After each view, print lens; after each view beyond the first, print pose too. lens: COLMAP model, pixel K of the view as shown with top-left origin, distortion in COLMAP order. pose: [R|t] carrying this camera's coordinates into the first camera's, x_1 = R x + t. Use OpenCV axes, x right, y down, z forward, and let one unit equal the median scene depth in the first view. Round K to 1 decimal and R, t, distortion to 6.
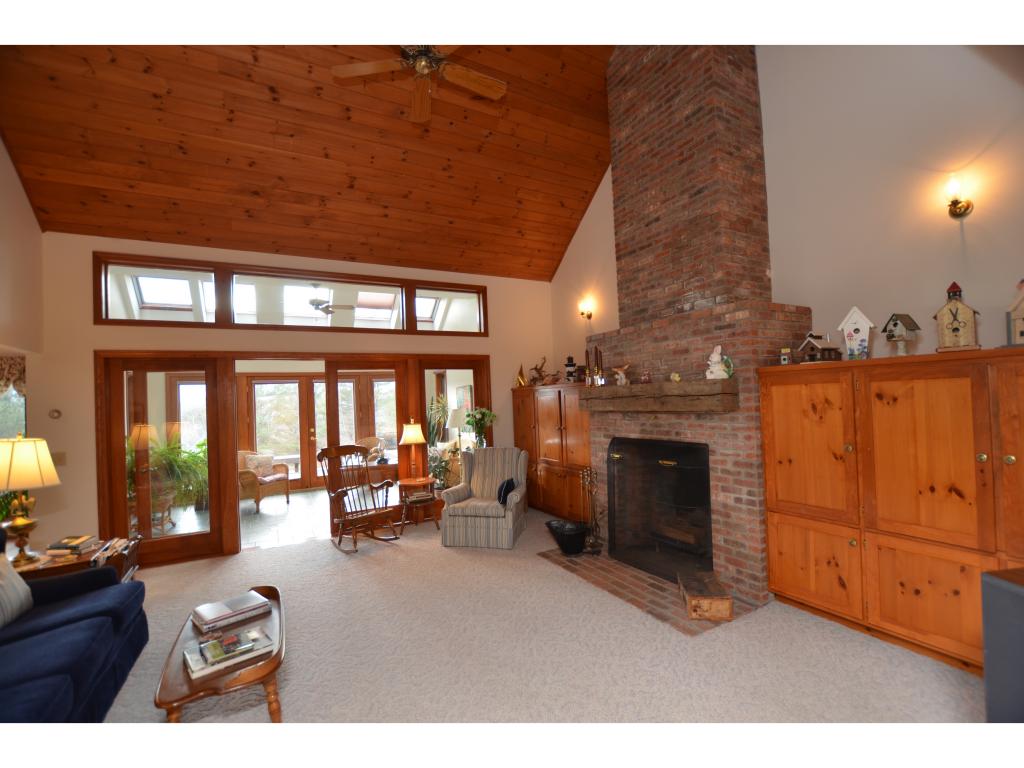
lens RADIAL K [[449.9, 0, 517.5], [0, 449.9, 389.0], [0, 0, 1]] dist [-0.021755, 0.001286]
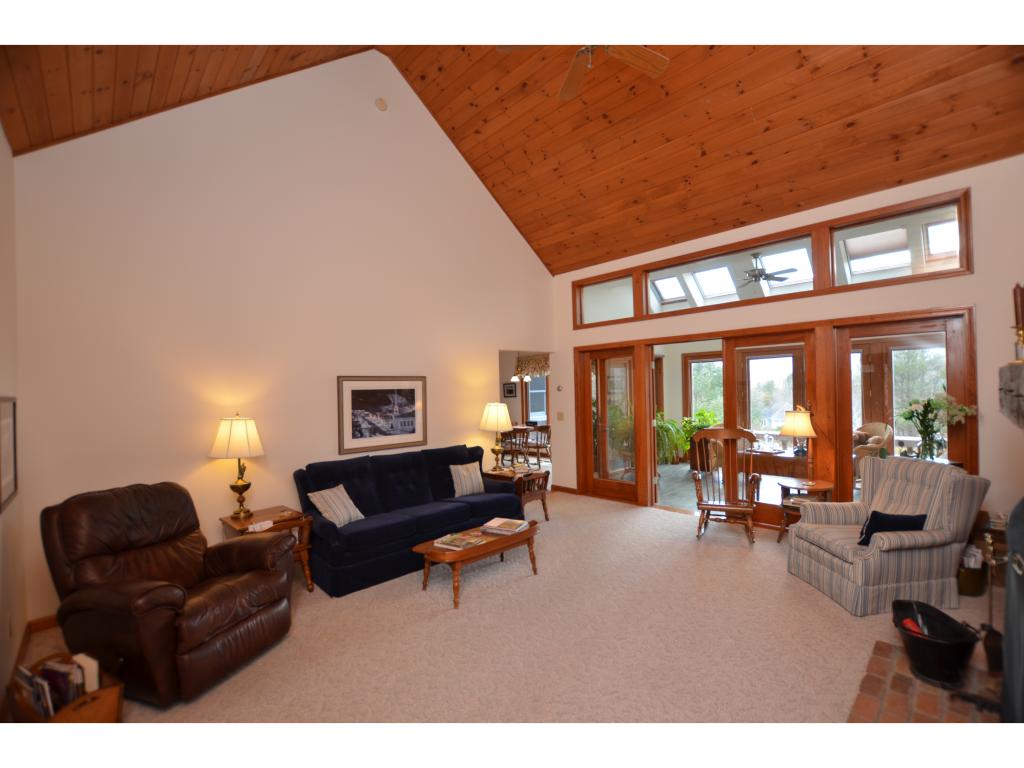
lens RADIAL K [[449.9, 0, 517.5], [0, 449.9, 390.6], [0, 0, 1]] dist [-0.021755, 0.001286]
pose [[0.259715, 0.038182, -0.964930, 0.529002], [0.038853, 0.997996, 0.049948, -0.024296], [0.964903, -0.050463, 0.257711, 0.428513]]
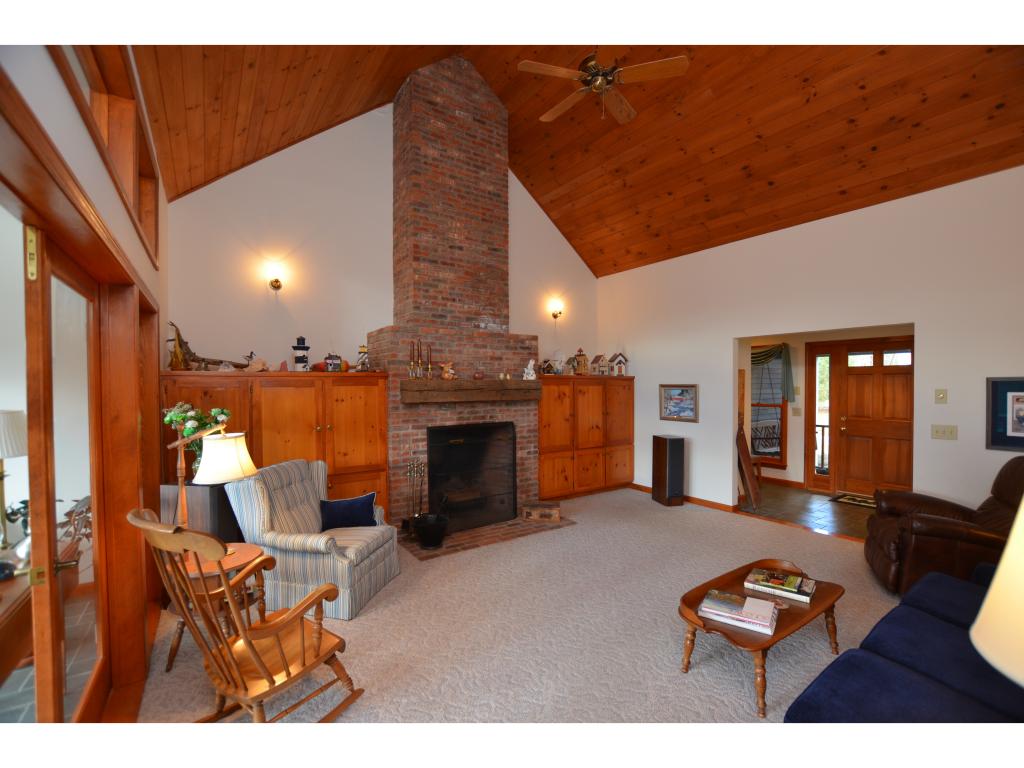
lens RADIAL K [[449.9, 0, 517.0], [0, 449.9, 391.2], [0, 0, 1]] dist [-0.021755, 0.001286]
pose [[-0.095425, 0.029423, 0.995002, -0.968885], [-0.012167, 0.999454, -0.030721, 0.057680], [-0.995362, -0.015038, -0.095015, 0.988724]]
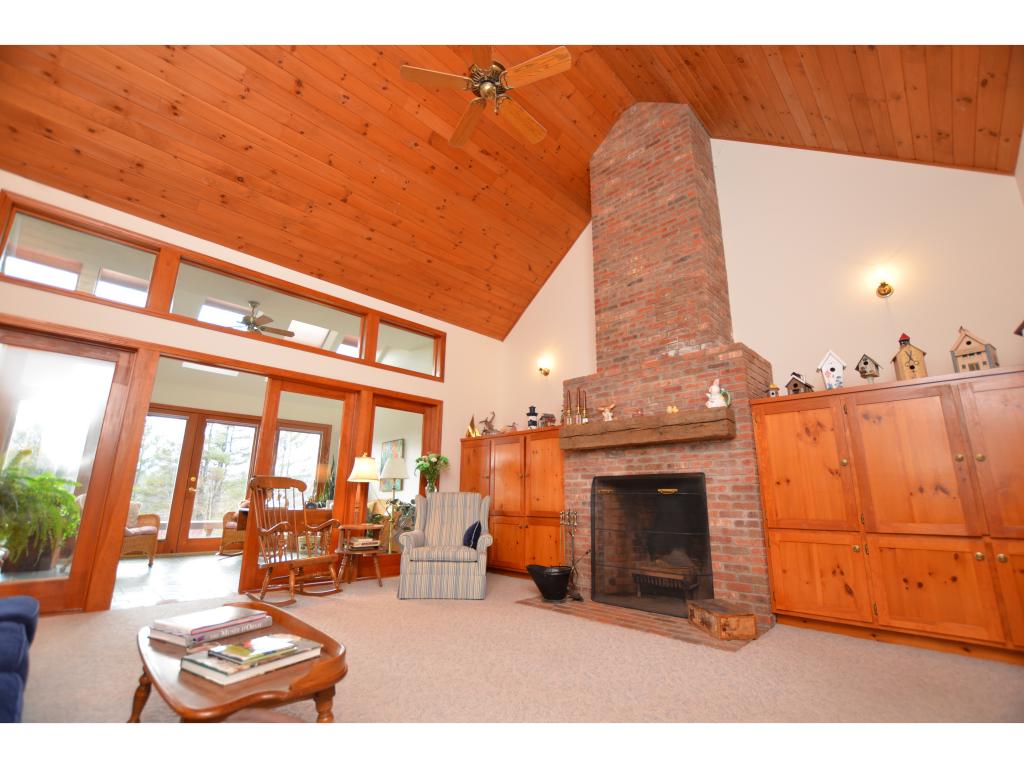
lens RADIAL K [[449.9, 0, 518.5], [0, 449.9, 388.4], [0, 0, 1]] dist [-0.021755, 0.001286]
pose [[0.956360, 0.117808, 0.267390, -0.264498], [-0.055930, 0.972005, -0.228207, 0.170904], [-0.286789, 0.203293, 0.936175, 0.079860]]
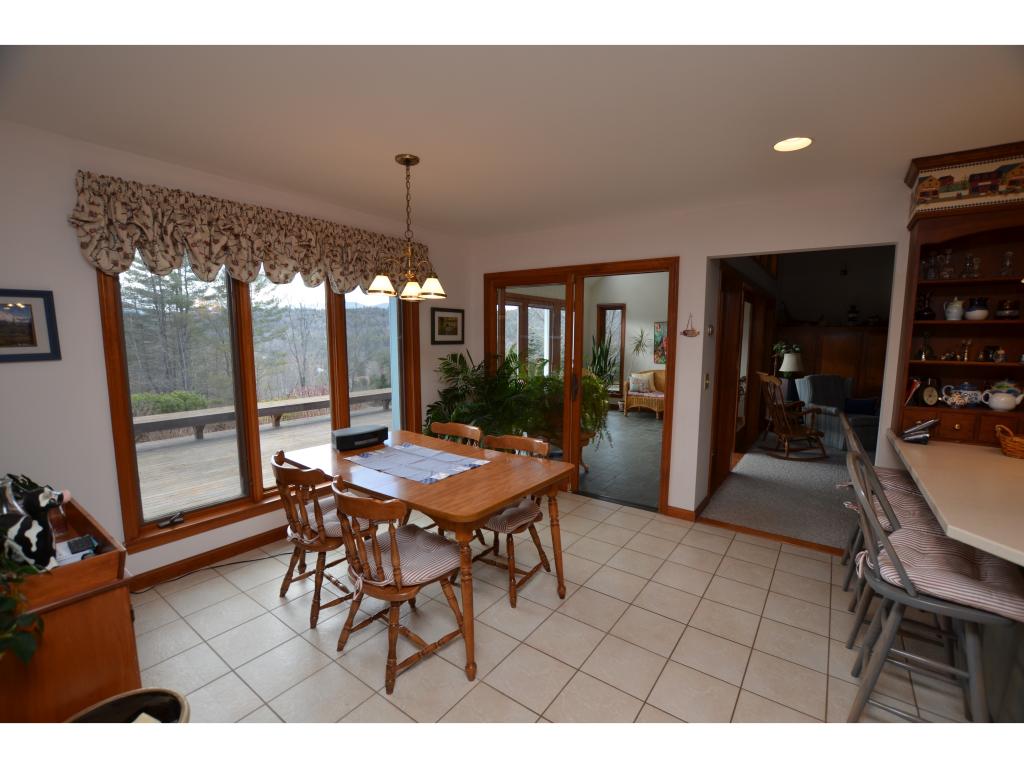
lens RADIAL K [[449.9, 0, 512.1], [0, 449.9, 383.5], [0, 0, 1]] dist [-0.021755, 0.001286]
pose [[0.908033, -0.005154, 0.418867, -1.859167], [-0.046324, 0.992556, 0.112637, 0.074812], [-0.416329, -0.121682, 0.901035, 0.320958]]
